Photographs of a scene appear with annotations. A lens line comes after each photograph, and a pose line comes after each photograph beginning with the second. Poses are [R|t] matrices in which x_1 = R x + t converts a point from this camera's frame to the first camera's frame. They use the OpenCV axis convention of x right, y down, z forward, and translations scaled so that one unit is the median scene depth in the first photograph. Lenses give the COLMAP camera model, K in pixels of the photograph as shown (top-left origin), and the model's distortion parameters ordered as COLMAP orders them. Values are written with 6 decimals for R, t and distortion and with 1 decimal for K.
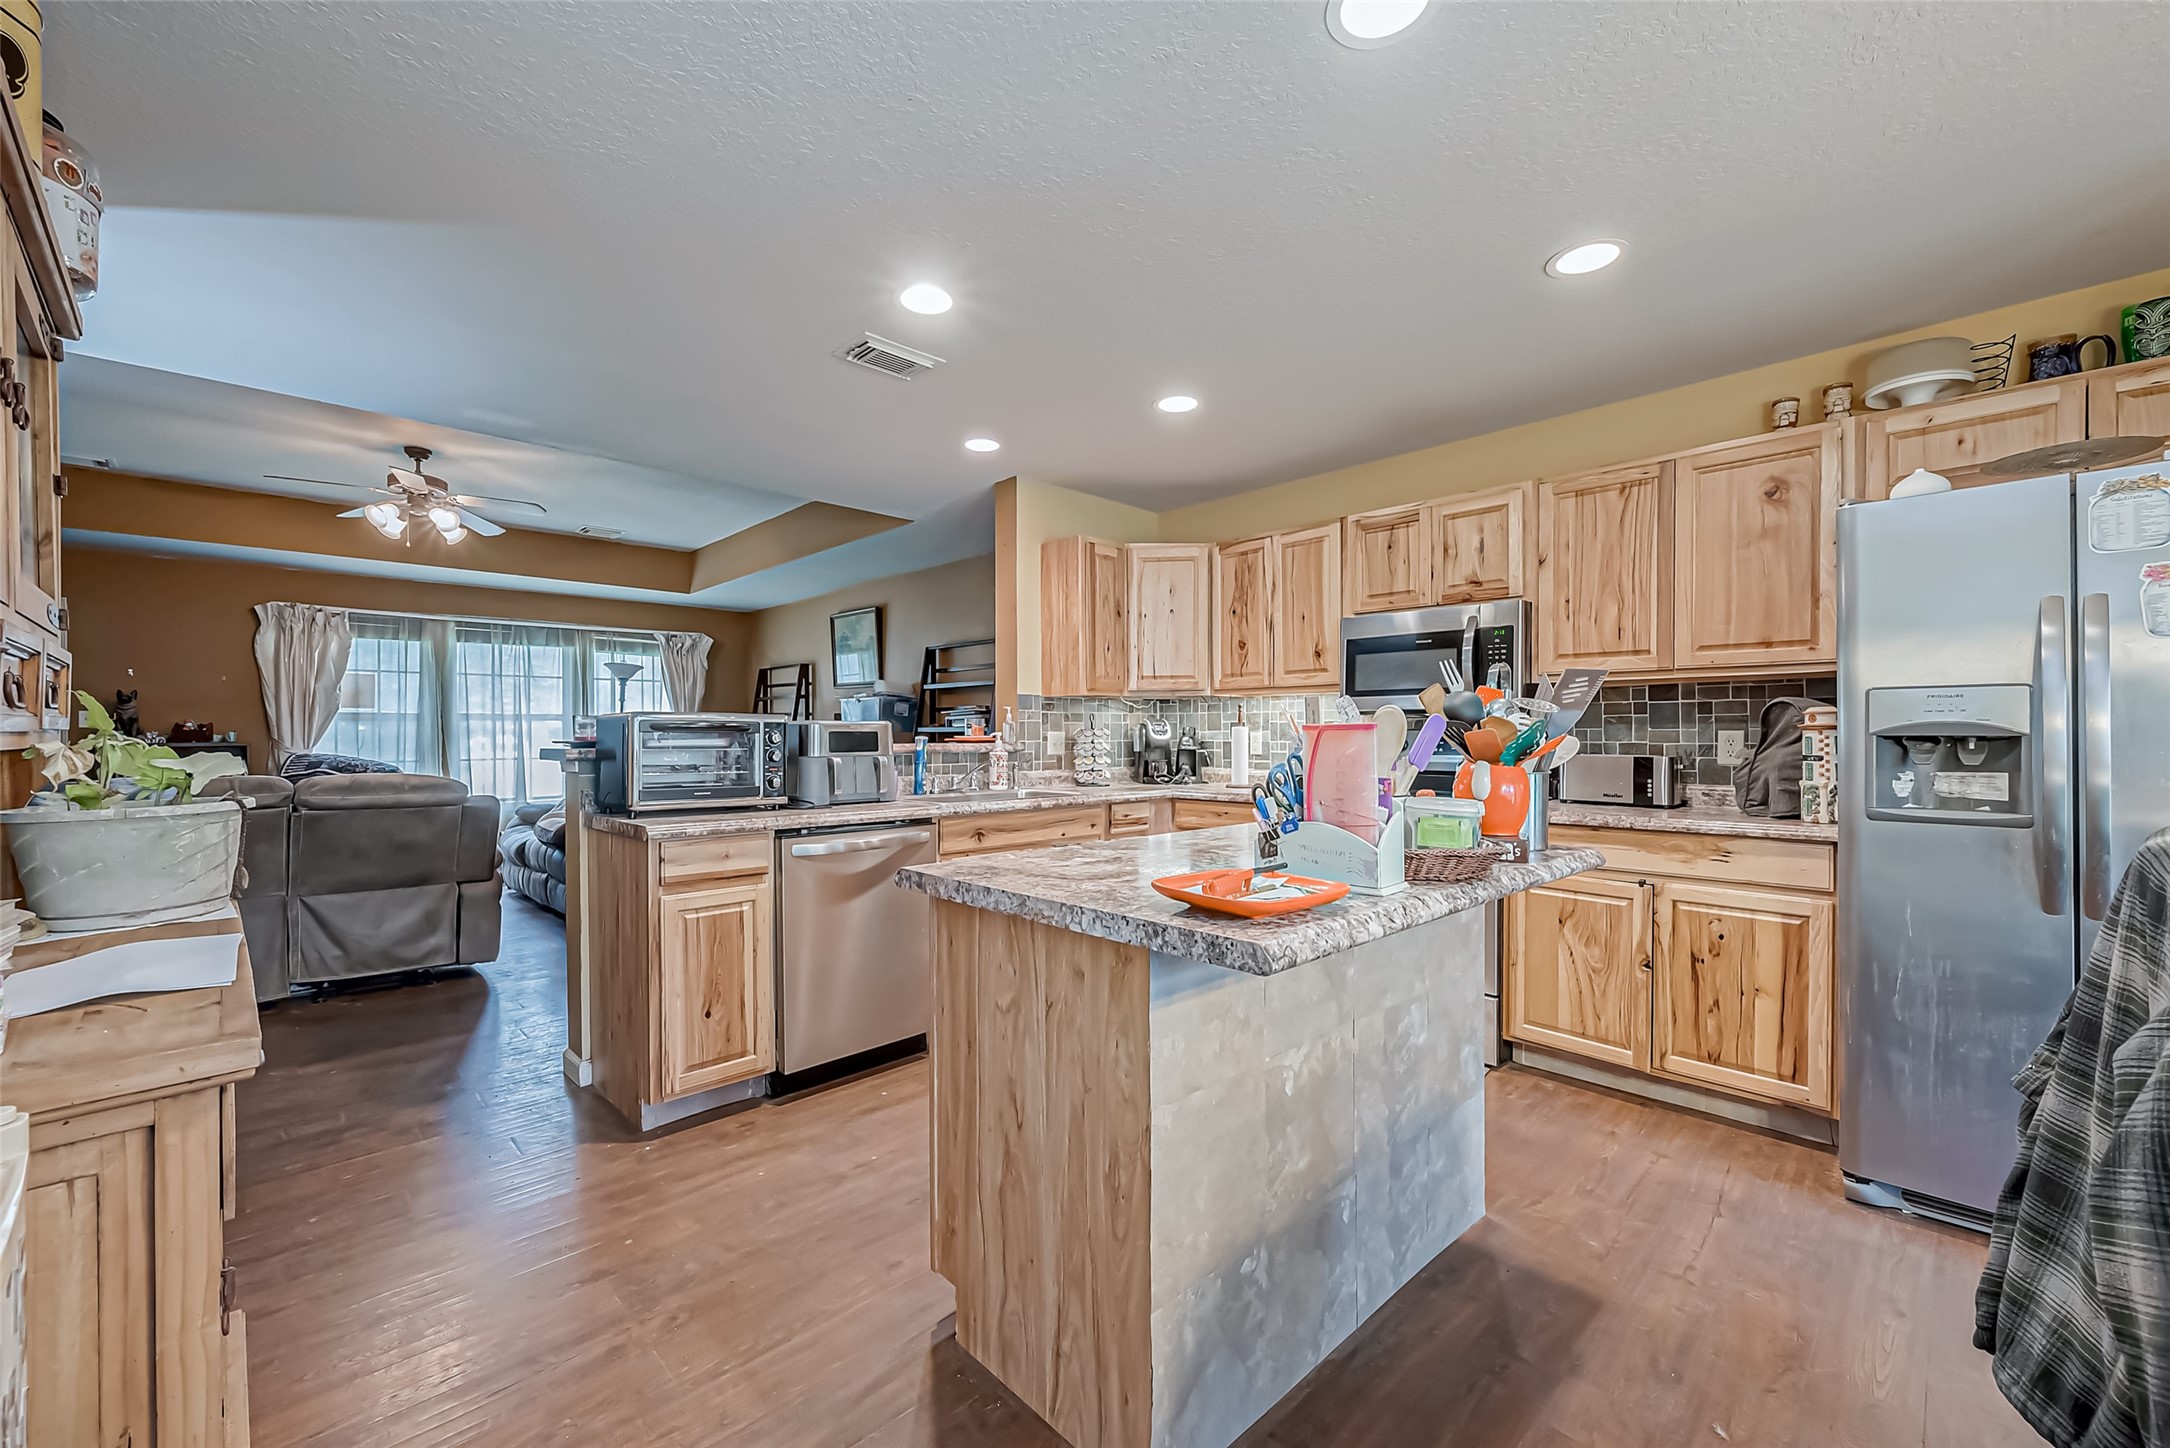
lens RADIAL K [[869.9, 0, 1075.7], [0, 869.9, 731.4], [0, 0, 1]] dist [0.001880, 0.000041]
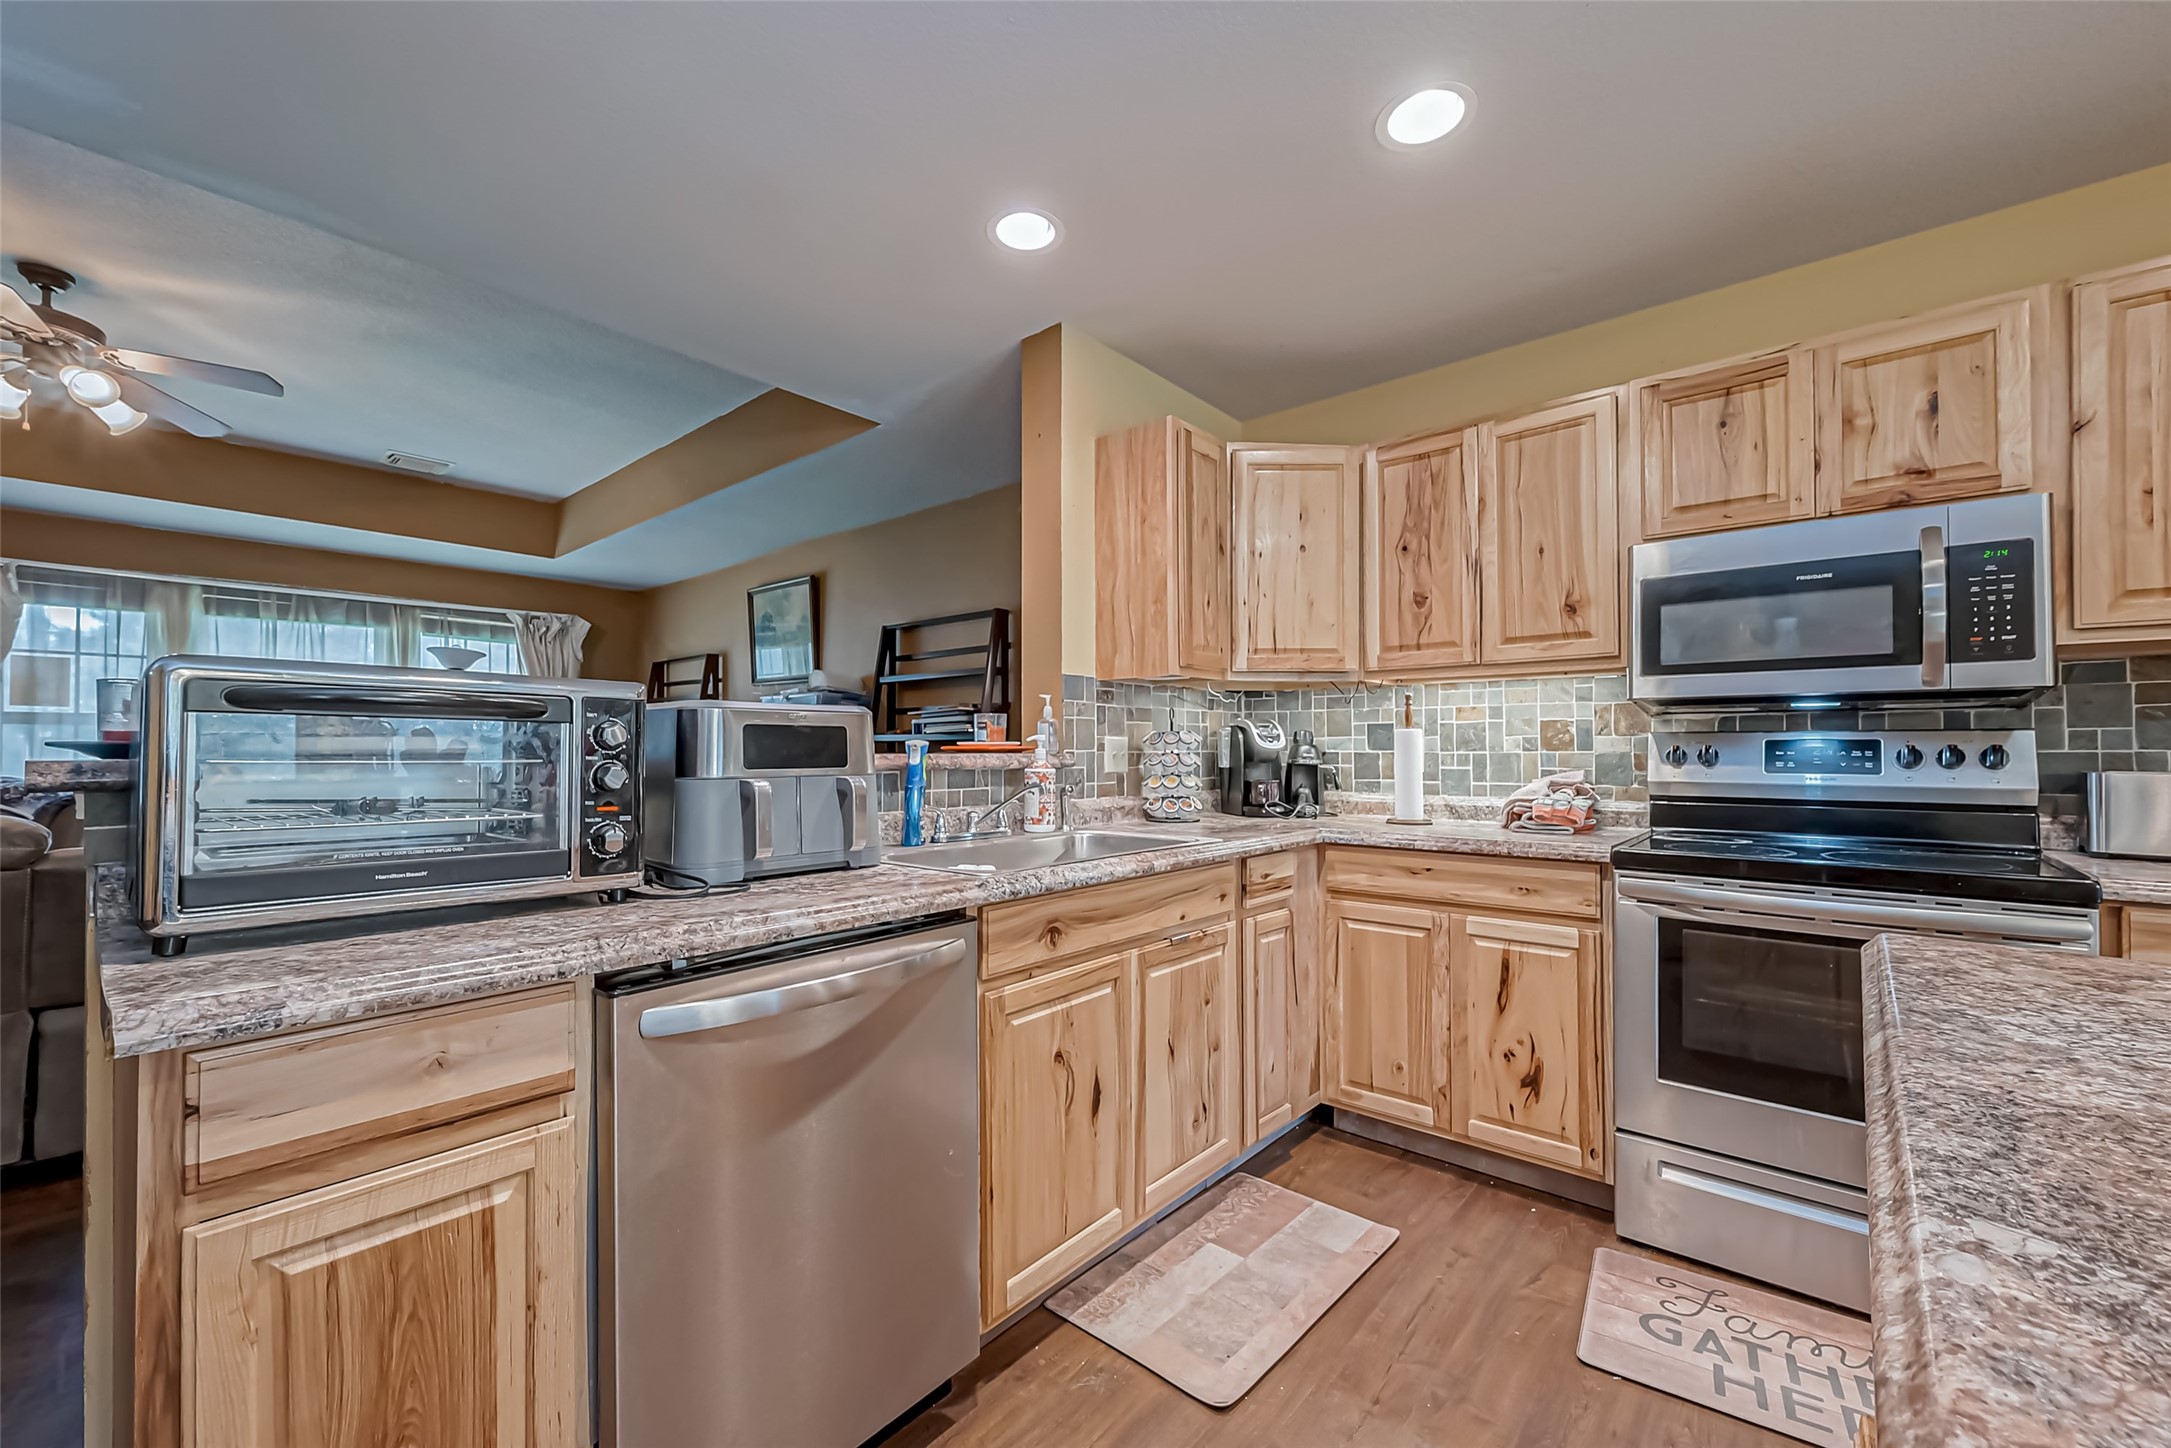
lens RADIAL K [[870.3, 0, 1100.3], [0, 870.3, 737.6], [0, 0, 1]] dist [0.001880, 0.000041]
pose [[0.993857, 0.003563, 0.110619, -0.108062], [-0.002283, 0.999929, -0.011689, 0.009180], [-0.110652, 0.011364, 0.993794, 0.382742]]
